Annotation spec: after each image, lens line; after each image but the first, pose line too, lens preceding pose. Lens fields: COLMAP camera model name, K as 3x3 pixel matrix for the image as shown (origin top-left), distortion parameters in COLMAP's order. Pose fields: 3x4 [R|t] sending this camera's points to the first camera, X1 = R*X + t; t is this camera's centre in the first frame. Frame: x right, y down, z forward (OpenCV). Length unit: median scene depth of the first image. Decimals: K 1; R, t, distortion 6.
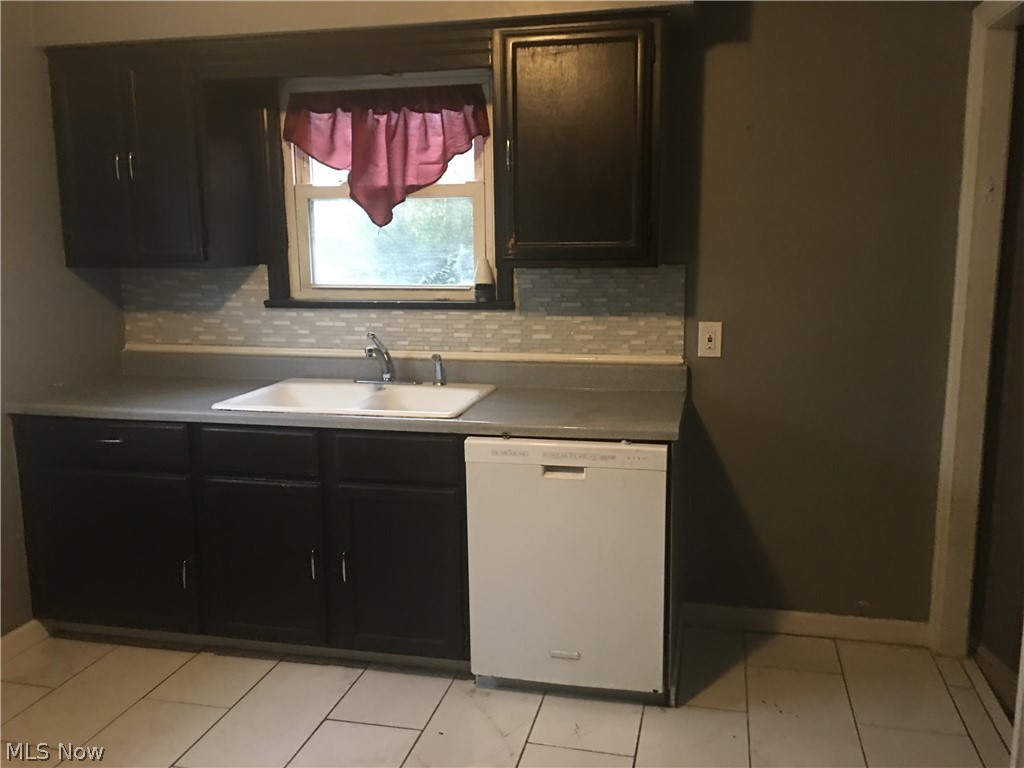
lens RADIAL K [[879.8, 0, 528.9], [0, 879.8, 381.9], [0, 0, 1]] dist [0.077843, -0.106755]
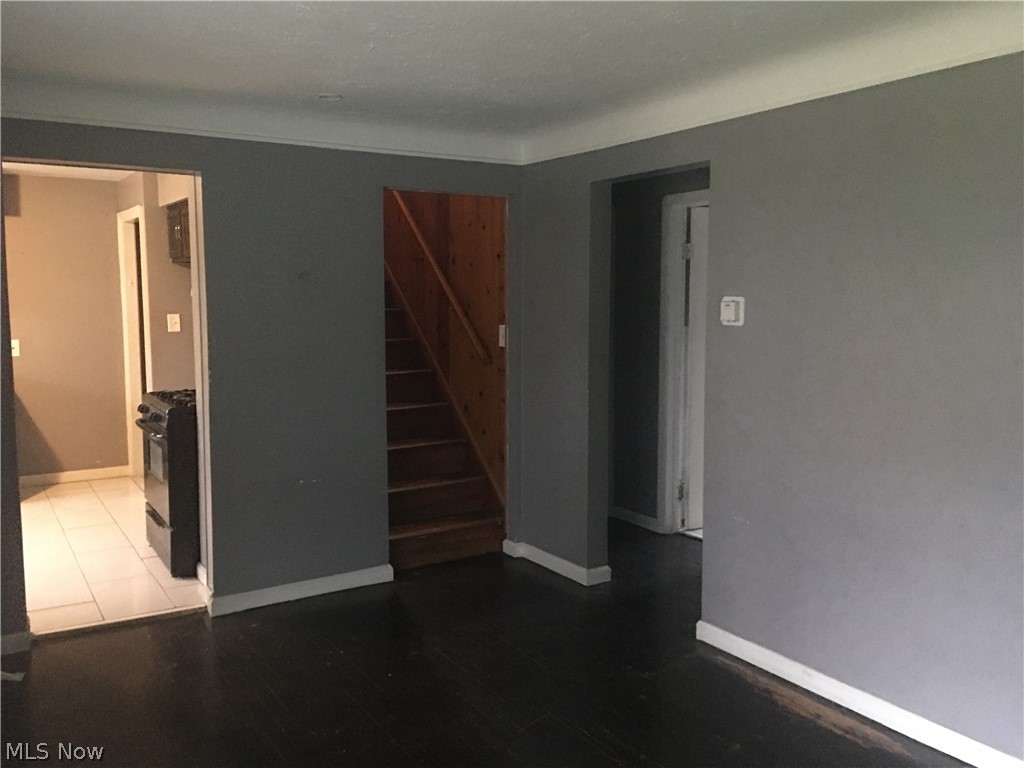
lens RADIAL K [[880.5, 0, 518.0], [0, 880.5, 384.1], [0, 0, 1]] dist [0.082077, -0.105919]
pose [[0.713067, -0.064009, 0.698168, -0.428217], [0.110087, 0.993693, -0.021333, 0.214126], [-0.692399, 0.092071, 0.715616, -1.356424]]
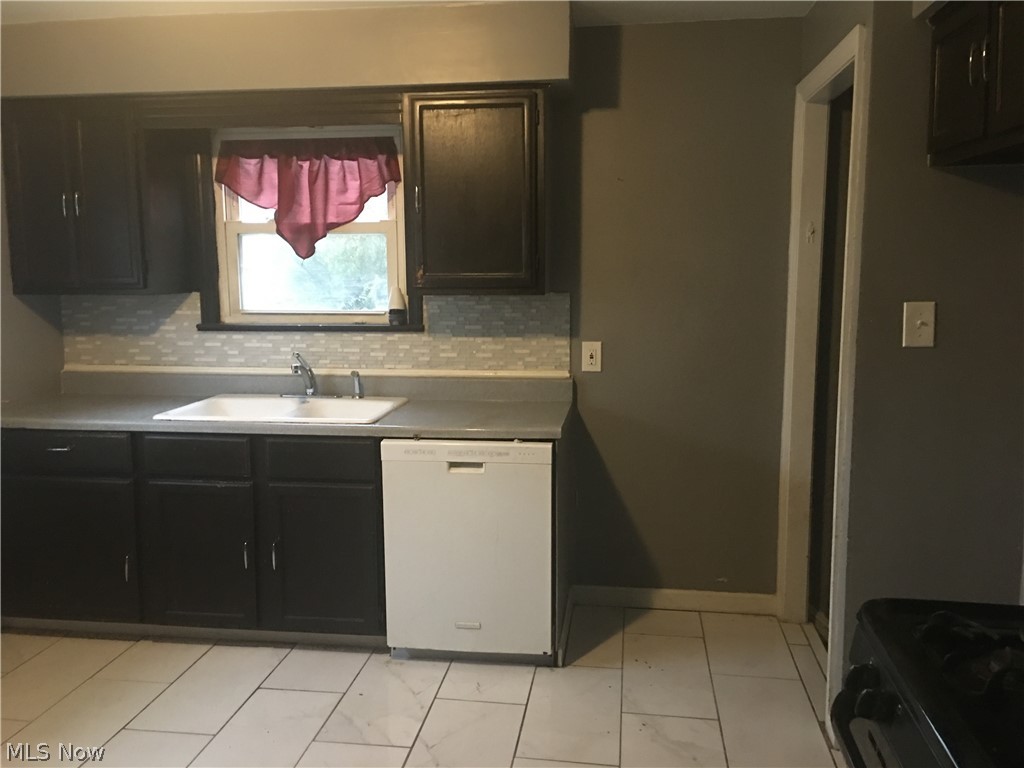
lens RADIAL K [[880.5, 0, 518.0], [0, 880.5, 384.1], [0, 0, 1]] dist [0.082077, -0.105919]
pose [[0.996408, -0.007234, 0.084367, 0.008401], [0.009906, 0.999461, -0.031294, 0.023581], [-0.084095, 0.032017, 0.995943, -0.152595]]
